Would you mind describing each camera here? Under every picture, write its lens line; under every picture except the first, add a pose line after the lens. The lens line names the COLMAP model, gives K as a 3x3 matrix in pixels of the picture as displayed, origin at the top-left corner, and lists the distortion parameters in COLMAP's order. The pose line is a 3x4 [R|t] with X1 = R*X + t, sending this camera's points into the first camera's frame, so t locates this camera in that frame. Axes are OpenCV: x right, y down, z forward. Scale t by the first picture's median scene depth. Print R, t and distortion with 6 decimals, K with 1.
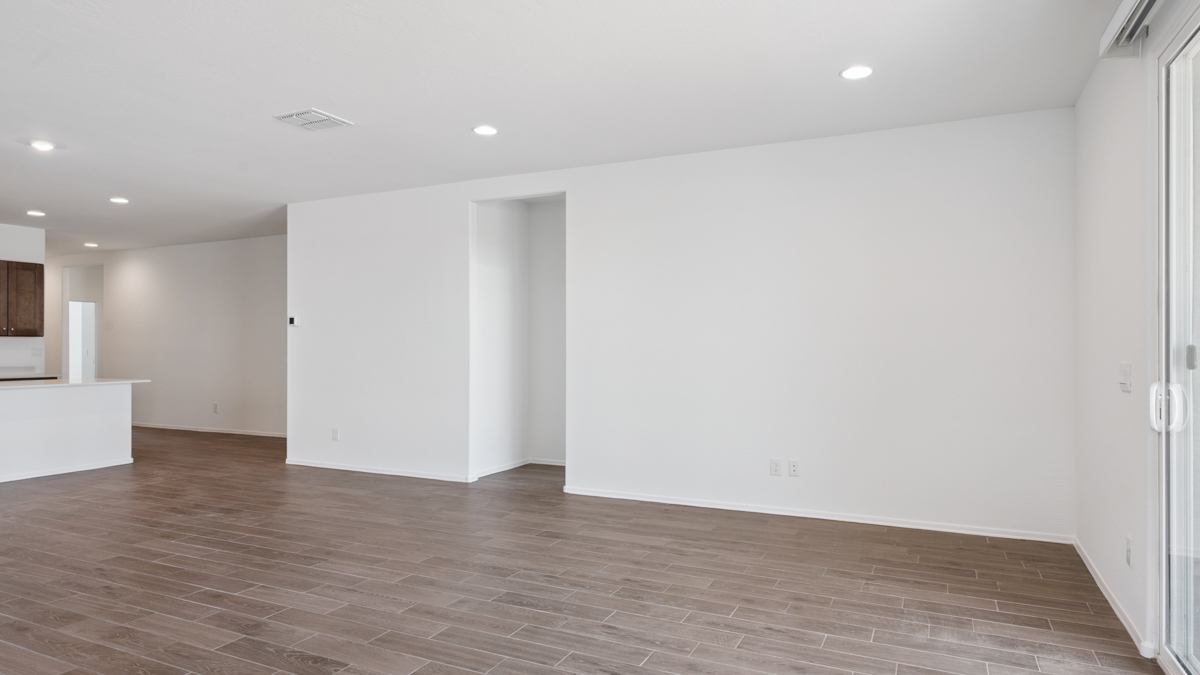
lens RADIAL K [[702.6, 0, 600.8], [0, 702.6, 342.8], [0, 0, 1]] dist [-0.002964, -0.001336]
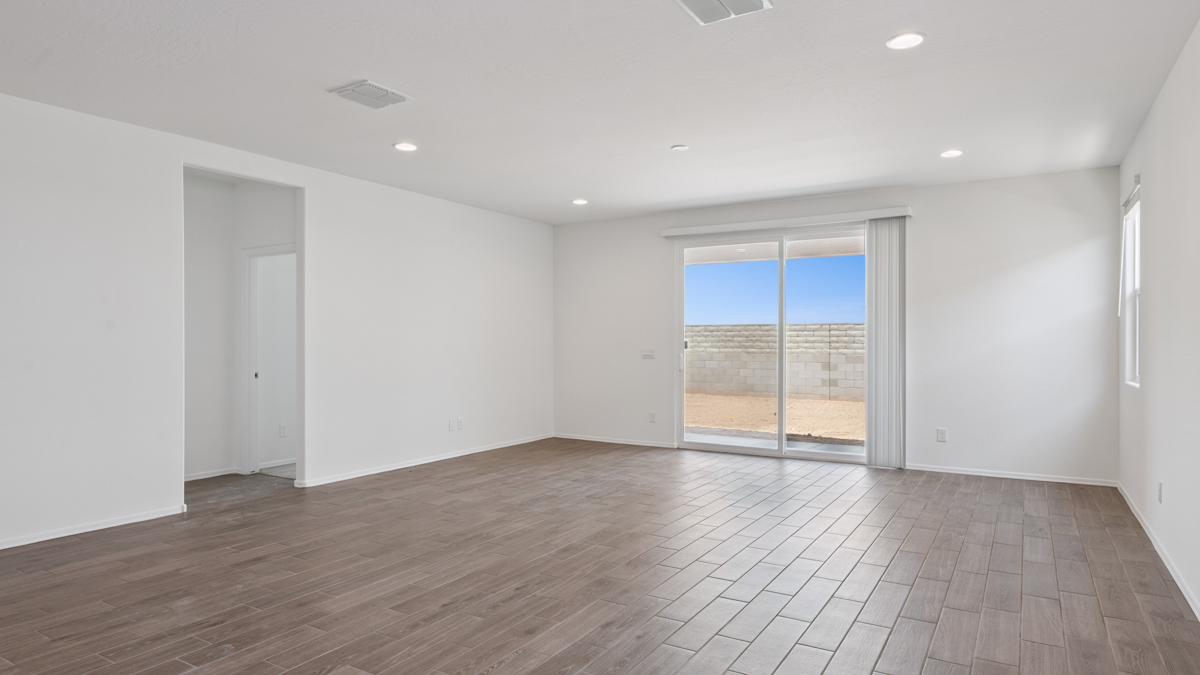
lens RADIAL K [[702.6, 0, 612.4], [0, 702.6, 346.4], [0, 0, 1]] dist [-0.002964, -0.001336]
pose [[0.089984, -0.007841, 0.995912, -1.349993], [-0.000547, 0.999968, 0.007922, 0.003971], [-0.995943, -0.001257, 0.089977, 0.635981]]
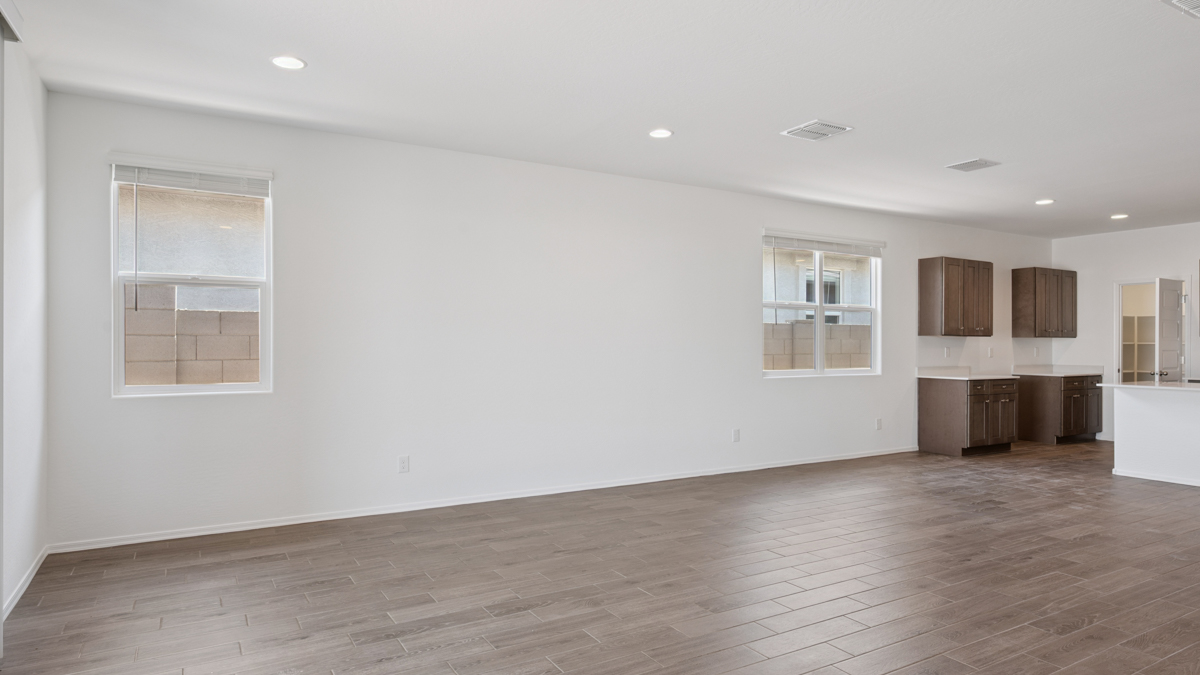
lens RADIAL K [[702.6, 0, 599.3], [0, 702.6, 340.5], [0, 0, 1]] dist [-0.002964, -0.001336]
pose [[-0.556312, -0.007253, -0.830942, 0.454666], [-0.002950, 0.999973, -0.006753, 0.005032], [0.830968, -0.001305, -0.556318, 0.922556]]
